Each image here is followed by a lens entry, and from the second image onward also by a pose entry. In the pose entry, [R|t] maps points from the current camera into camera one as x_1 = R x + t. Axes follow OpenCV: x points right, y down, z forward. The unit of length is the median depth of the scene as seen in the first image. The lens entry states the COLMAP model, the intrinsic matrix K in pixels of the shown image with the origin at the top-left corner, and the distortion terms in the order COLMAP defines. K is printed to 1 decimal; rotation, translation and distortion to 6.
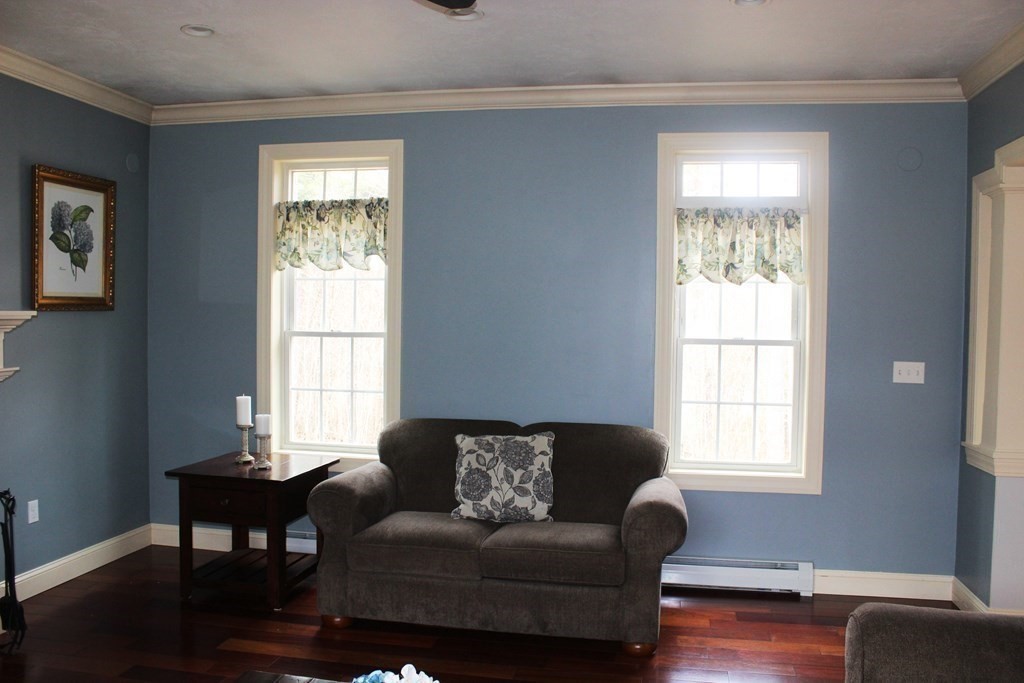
lens RADIAL K [[860.0, 0, 512.8], [0, 860.0, 338.4], [0, 0, 1]] dist [-0.155792, 0.131432]
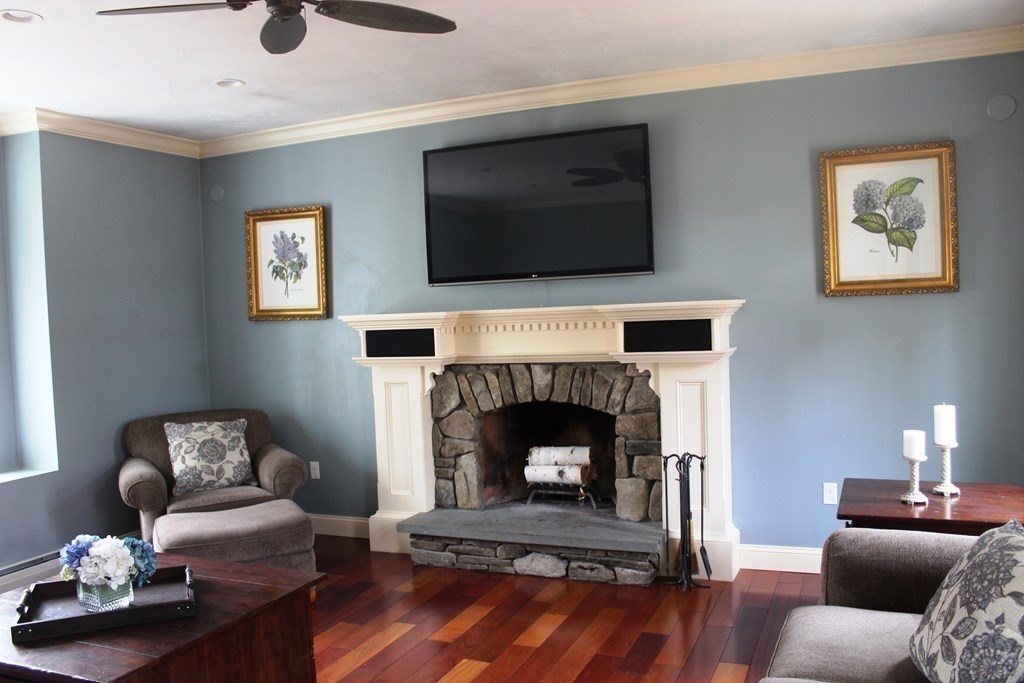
lens RADIAL K [[860.0, 0, 509.8], [0, 860.0, 341.4], [0, 0, 1]] dist [-0.155792, 0.131432]
pose [[-0.209865, 0.034410, -0.977125, 0.476777], [0.004408, 0.999404, 0.034247, -0.014814], [0.977721, 0.002880, -0.209891, 0.779351]]
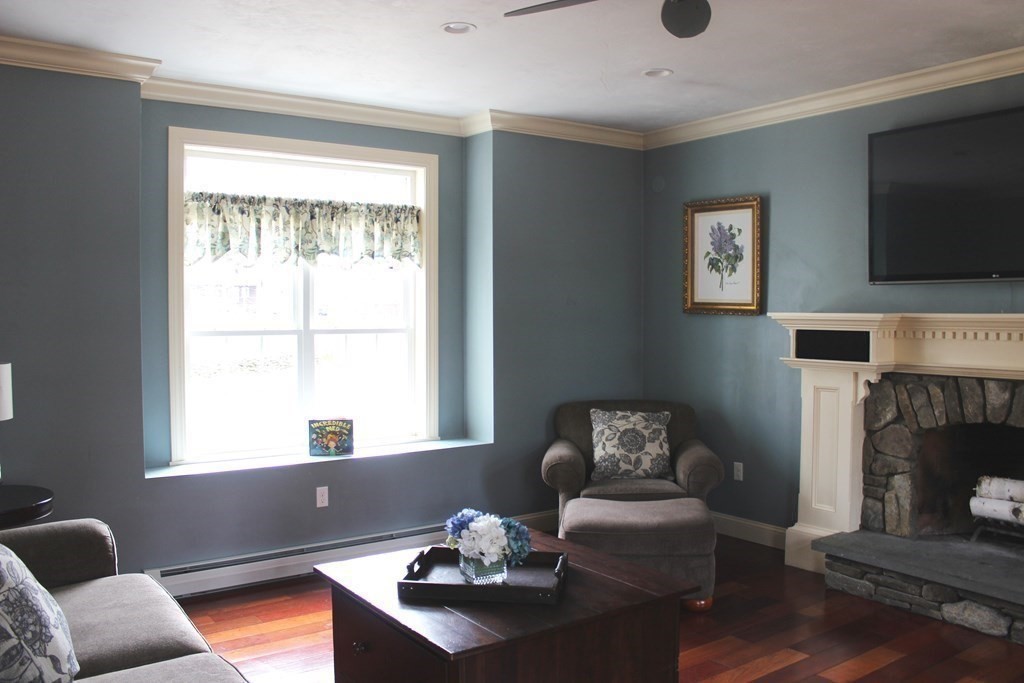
lens RADIAL K [[860.0, 0, 511.1], [0, 860.0, 339.5], [0, 0, 1]] dist [-0.155792, 0.131432]
pose [[-0.690365, 0.013912, -0.723327, 0.408585], [-0.031947, 0.998254, 0.049691, -0.019441], [0.722755, 0.057413, -0.688715, 0.821274]]
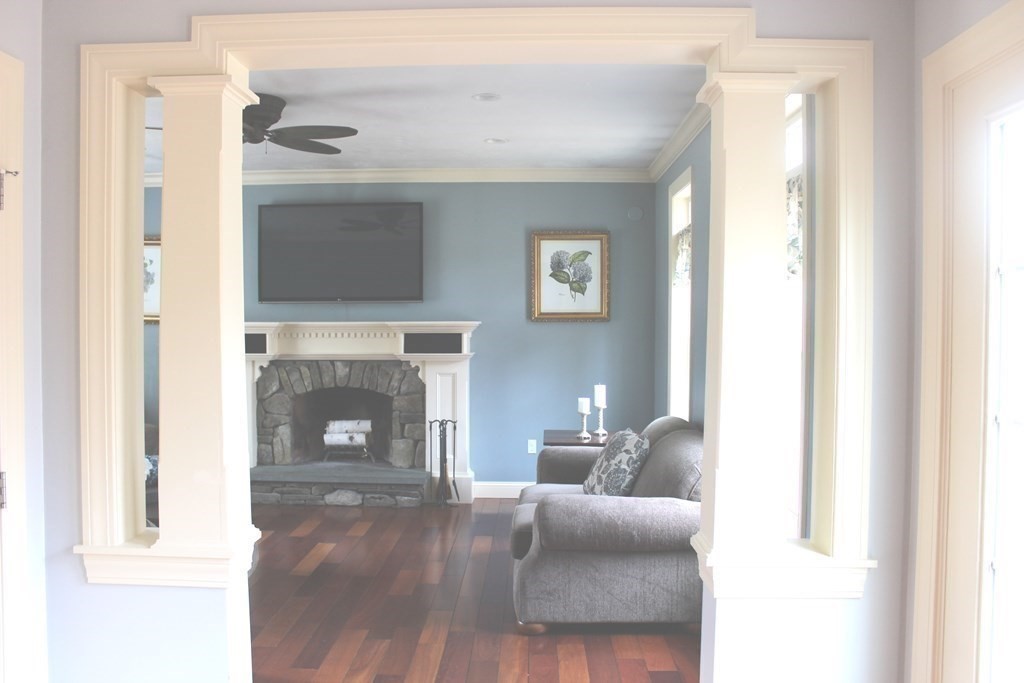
lens RADIAL K [[860.0, 0, 509.3], [0, 860.0, 338.9], [0, 0, 1]] dist [-0.155792, 0.131432]
pose [[0.158915, 0.007946, -0.987260, 0.991188], [-0.032163, 0.999479, 0.002867, -0.003189], [0.986768, 0.031298, 0.159088, 0.642651]]
